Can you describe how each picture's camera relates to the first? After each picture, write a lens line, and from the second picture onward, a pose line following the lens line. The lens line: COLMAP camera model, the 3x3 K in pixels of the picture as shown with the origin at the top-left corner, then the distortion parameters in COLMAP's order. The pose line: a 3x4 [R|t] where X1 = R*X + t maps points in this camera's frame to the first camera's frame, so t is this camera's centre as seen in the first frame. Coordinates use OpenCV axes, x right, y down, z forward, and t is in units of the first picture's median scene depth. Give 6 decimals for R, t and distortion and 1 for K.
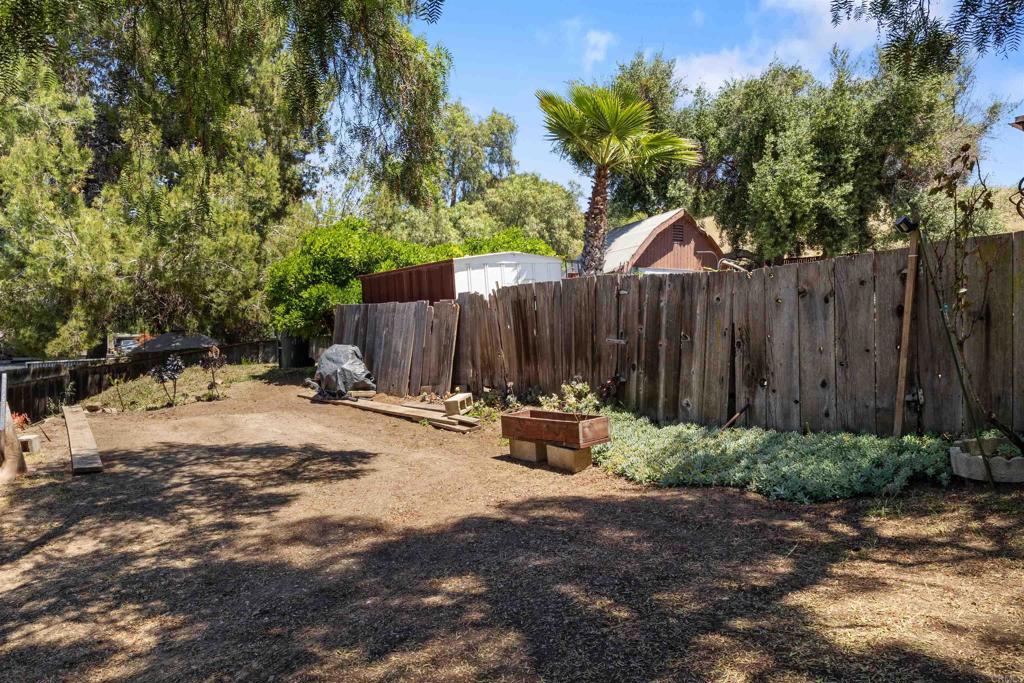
lens RADIAL K [[720.0, 0, 512.5], [0, 720.0, 342.8], [0, 0, 1]] dist [-0.005438, 0.005271]
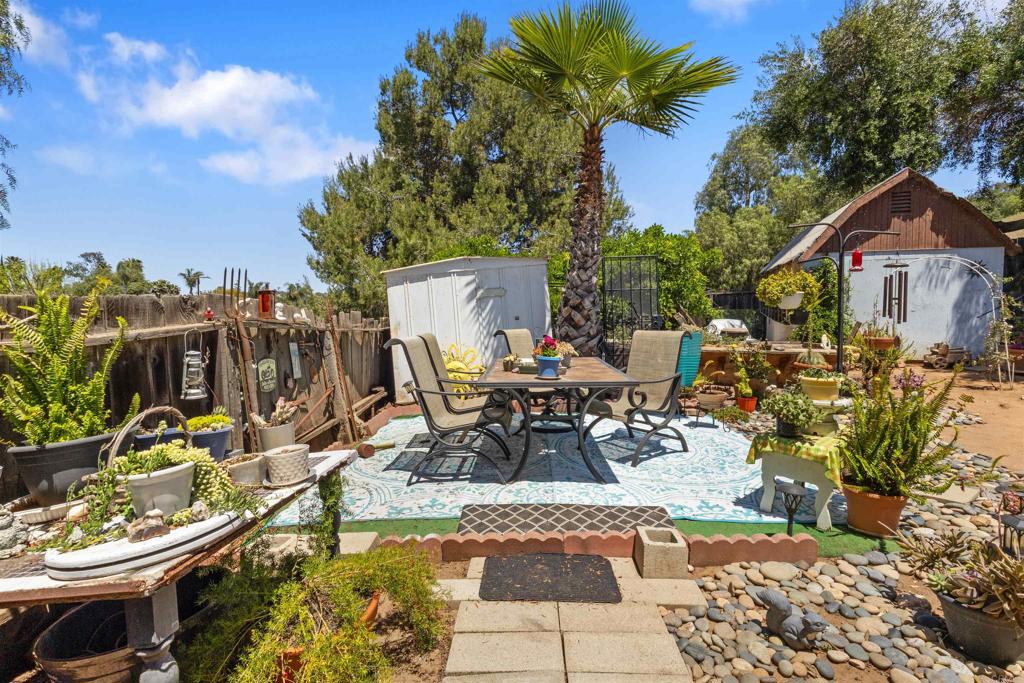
lens RADIAL K [[479.8, 0, 522.1], [0, 479.8, 344.1], [0, 0, 1]] dist [0.006266, 0.001289]
pose [[0.777190, 0.011200, -0.629167, 0.250814], [0.009600, 0.999514, 0.029651, -0.024681], [0.629193, -0.029085, 0.776705, 0.364748]]
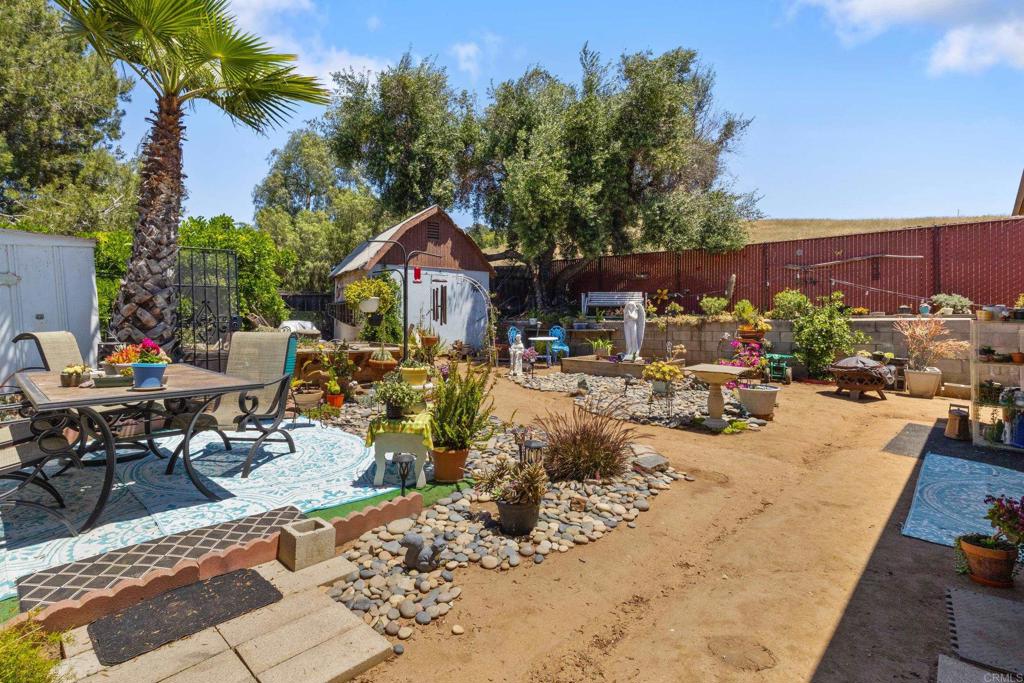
lens RADIAL K [[479.8, 0, 531.9], [0, 479.8, 329.5], [0, 0, 1]] dist [0.006266, 0.001289]
pose [[0.981845, -0.016241, 0.188990, 0.246556], [0.015180, 0.999860, 0.007061, -0.024631], [-0.189078, -0.004064, 0.981954, 0.357967]]
